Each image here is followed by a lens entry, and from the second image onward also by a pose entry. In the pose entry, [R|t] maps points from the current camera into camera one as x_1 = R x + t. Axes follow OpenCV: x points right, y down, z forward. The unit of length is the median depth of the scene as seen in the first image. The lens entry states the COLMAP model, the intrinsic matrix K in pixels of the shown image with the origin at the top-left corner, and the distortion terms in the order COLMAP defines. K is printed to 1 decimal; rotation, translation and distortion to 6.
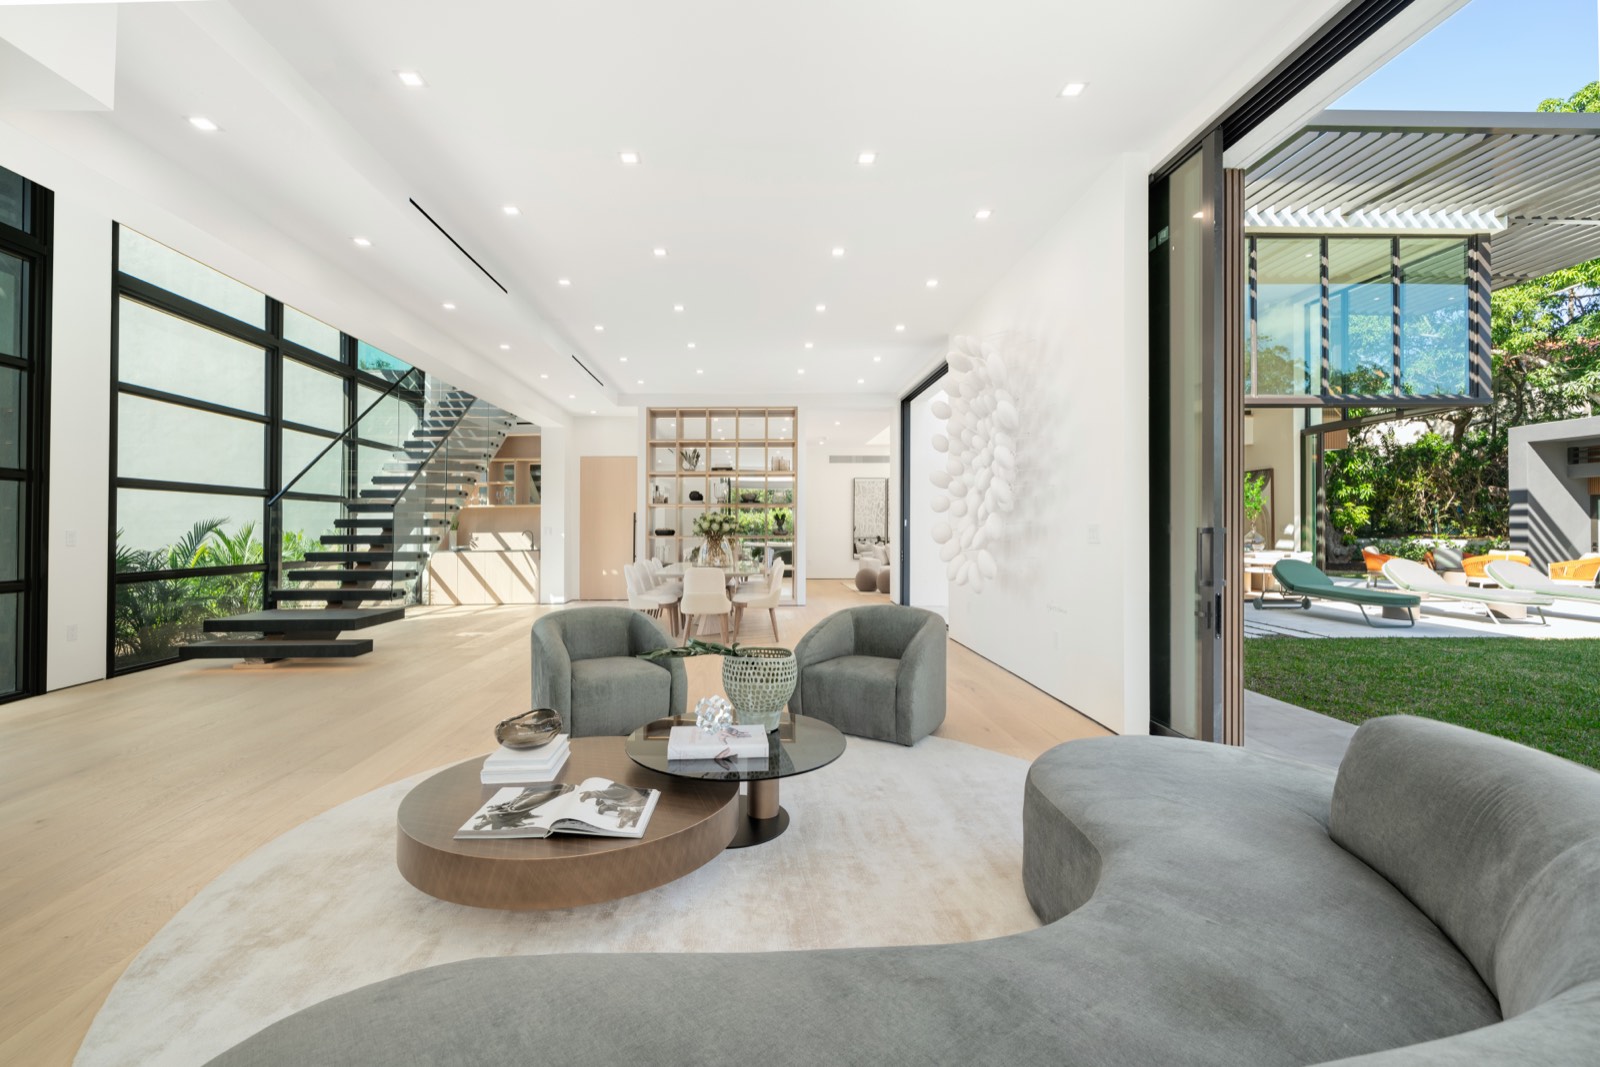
lens RADIAL K [[787.8, 0, 800.0], [0, 787.8, 533.5], [0, 0, 1]] dist [-0.000669, -0.000229]
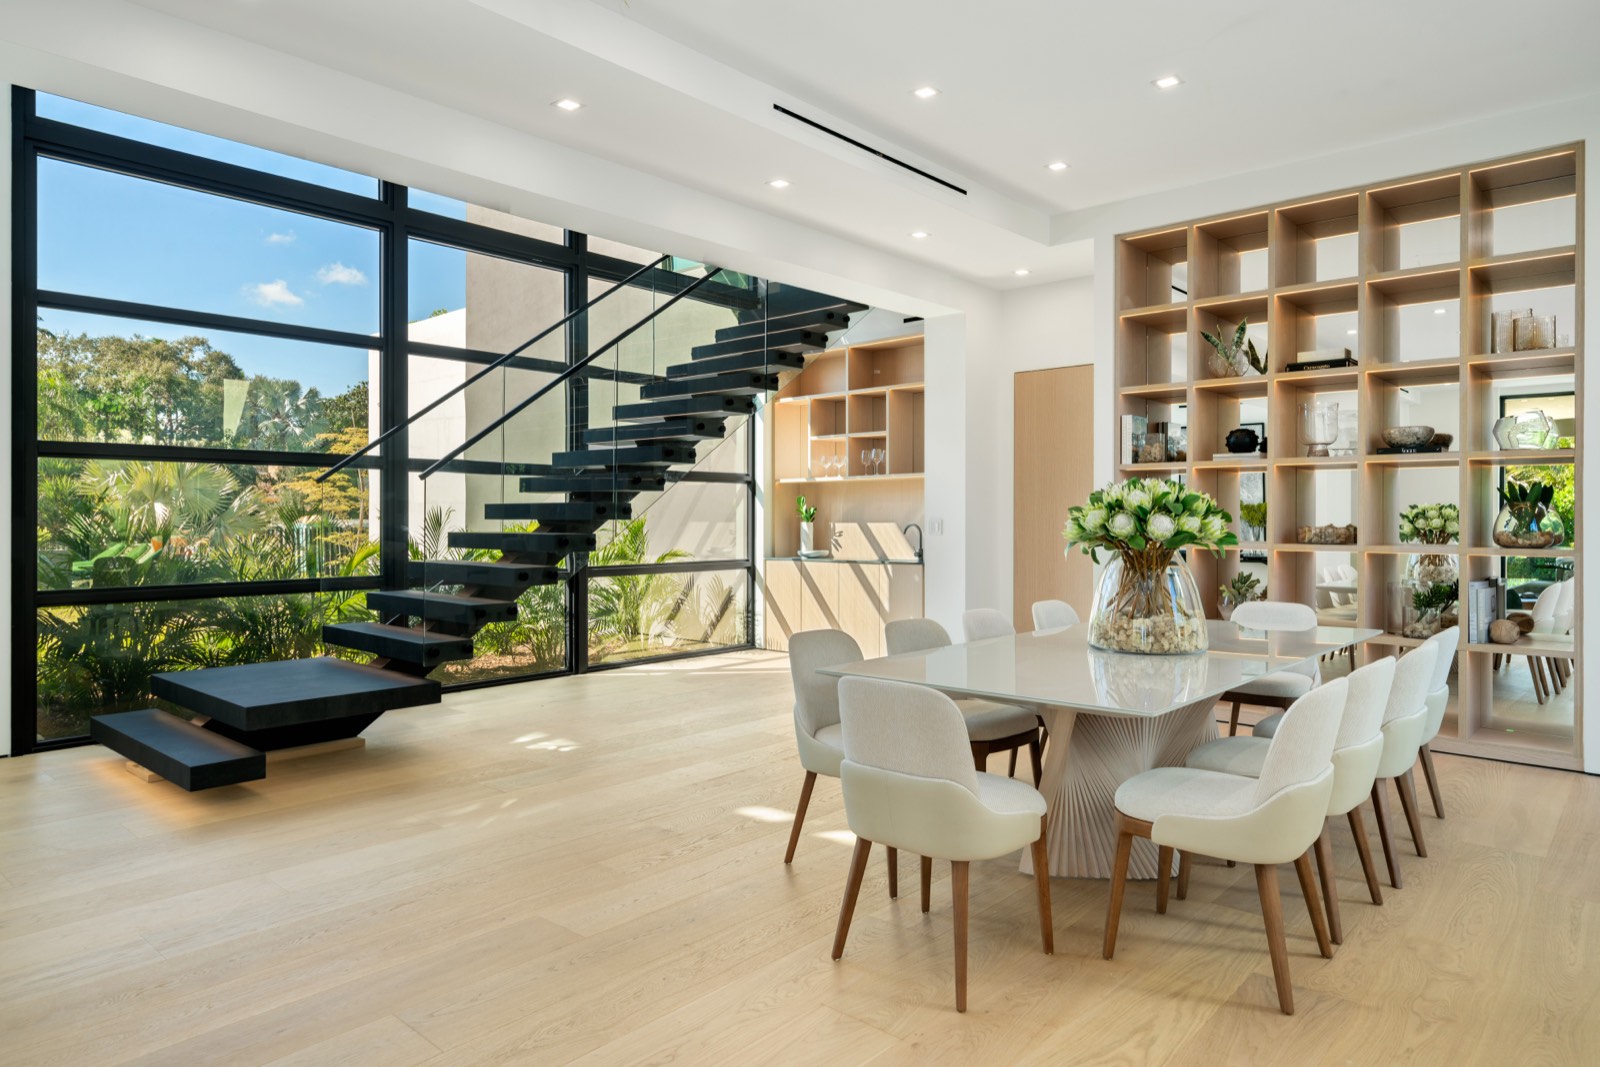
lens RADIAL K [[946.7, 0, 800.0], [0, 946.7, 533.5], [0, 0, 1]] dist [-0.024358, -0.001141]
pose [[0.681321, 0.018609, -0.731748, 0.060355], [-0.008162, 0.999808, 0.017827, -0.008833], [0.731939, -0.006174, 0.681342, 0.542199]]
